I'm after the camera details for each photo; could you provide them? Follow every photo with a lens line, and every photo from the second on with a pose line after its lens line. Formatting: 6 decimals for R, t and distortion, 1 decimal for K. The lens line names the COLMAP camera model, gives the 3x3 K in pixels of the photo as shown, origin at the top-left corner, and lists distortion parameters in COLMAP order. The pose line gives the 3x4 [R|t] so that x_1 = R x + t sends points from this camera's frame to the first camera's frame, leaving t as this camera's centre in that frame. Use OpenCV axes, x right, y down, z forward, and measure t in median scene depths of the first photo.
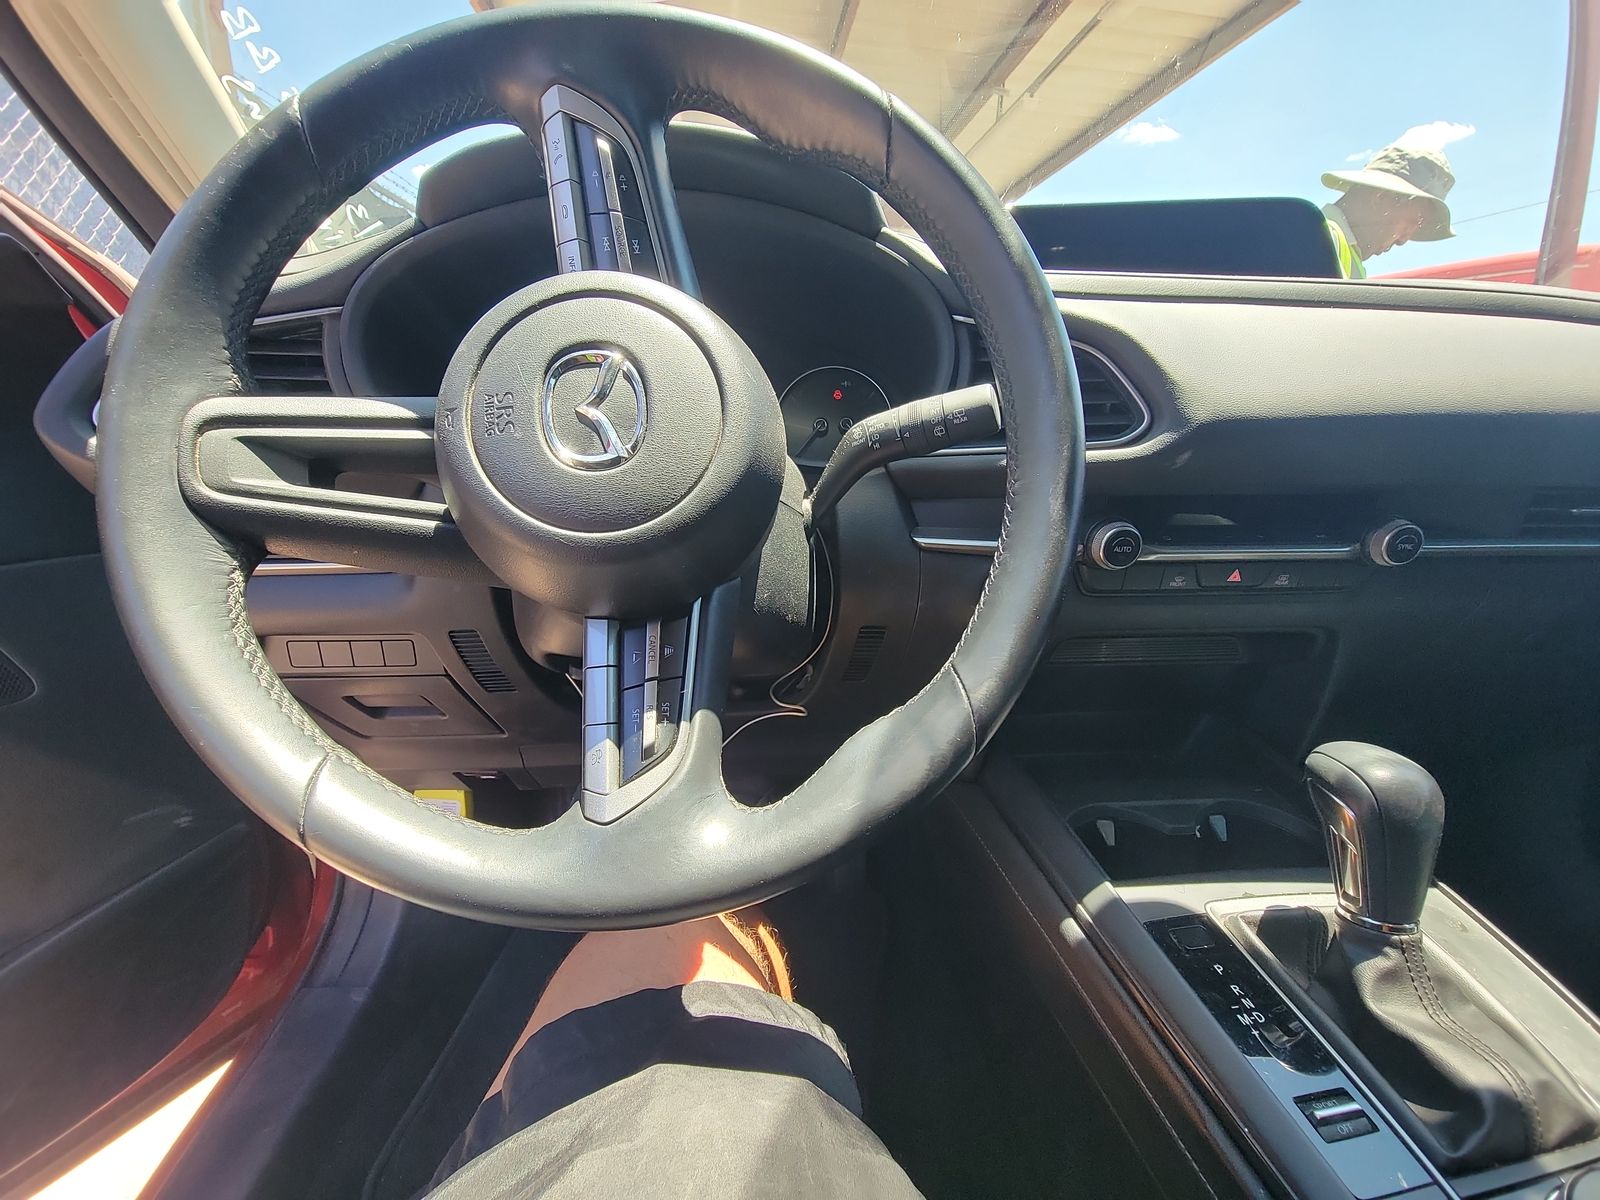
lens RADIAL K [[666.3, 0, 800.0], [0, 666.3, 600.0], [0, 0, 1]] dist [0.012747, -0.011382]
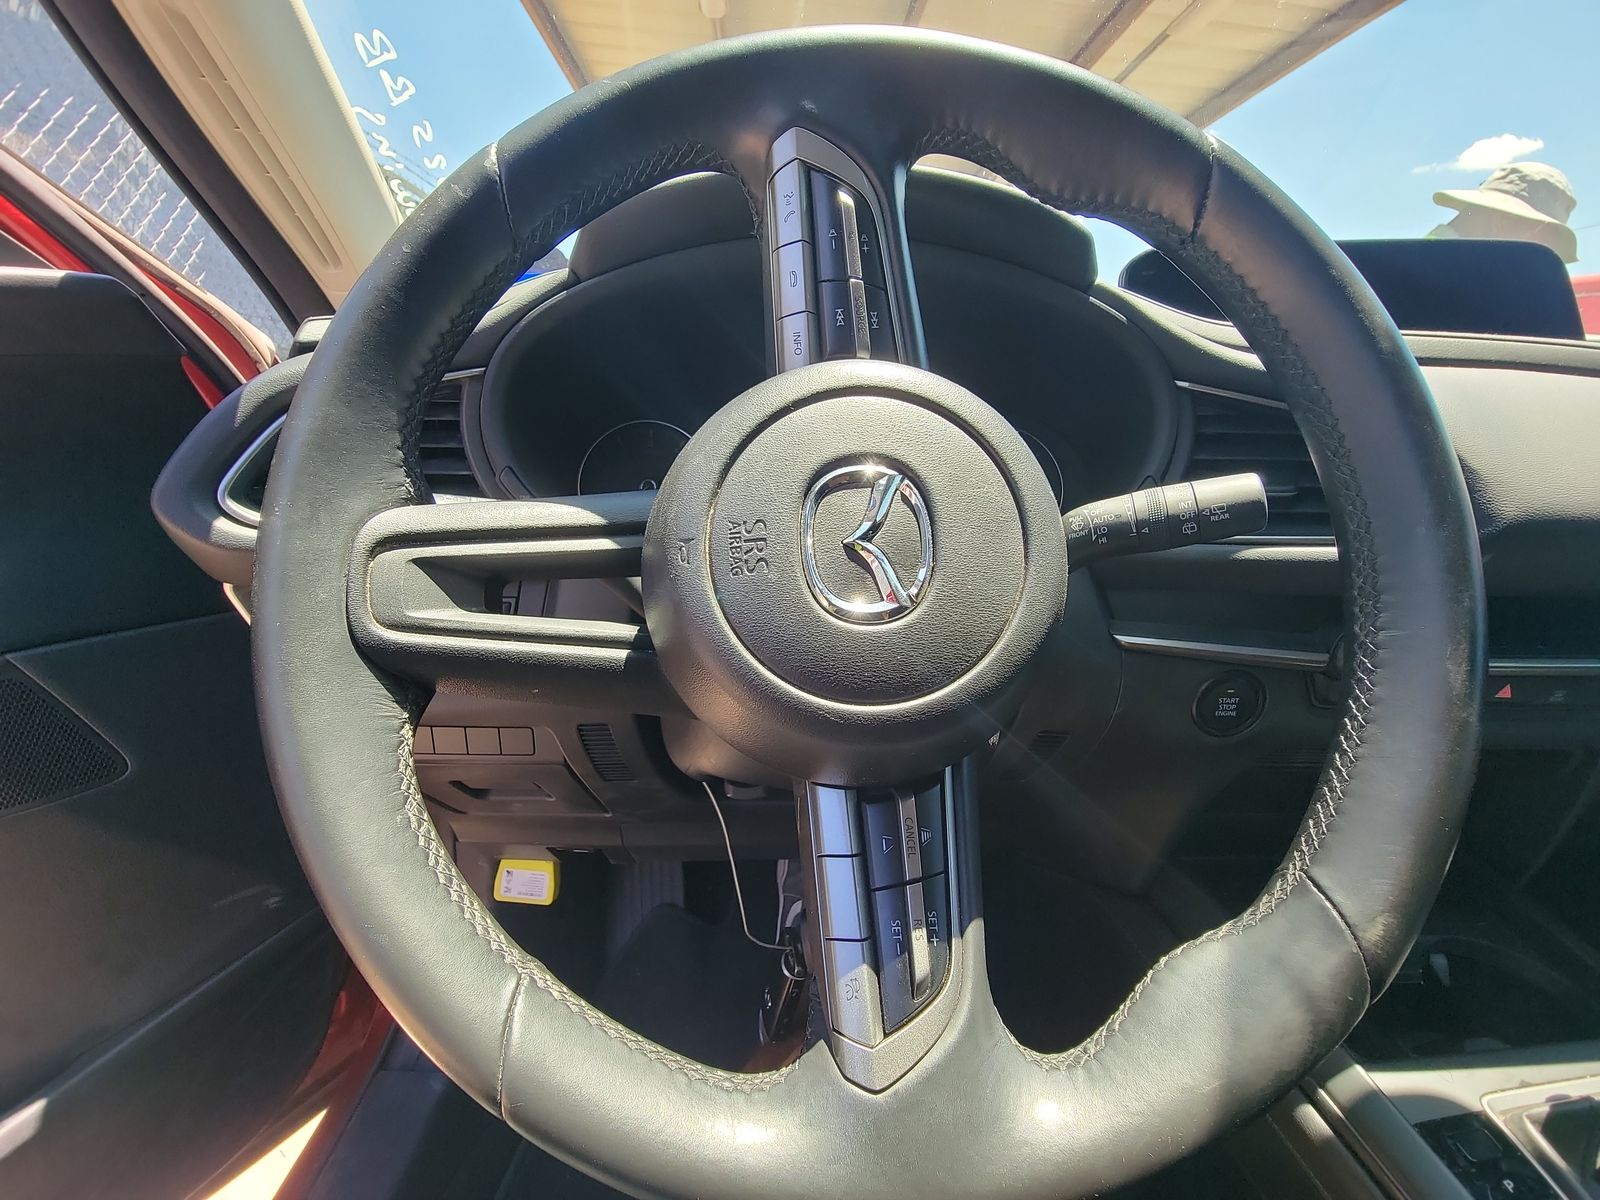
lens RADIAL K [[670.9, 0, 800.0], [0, 670.9, 600.0], [0, 0, 1]] dist [-0.001548, -0.000043]
pose [[0.998432, 0.026287, -0.049426, -0.311568], [-0.027159, 0.999486, -0.017047, -0.183667], [0.048953, 0.018363, 0.998632, 0.195933]]
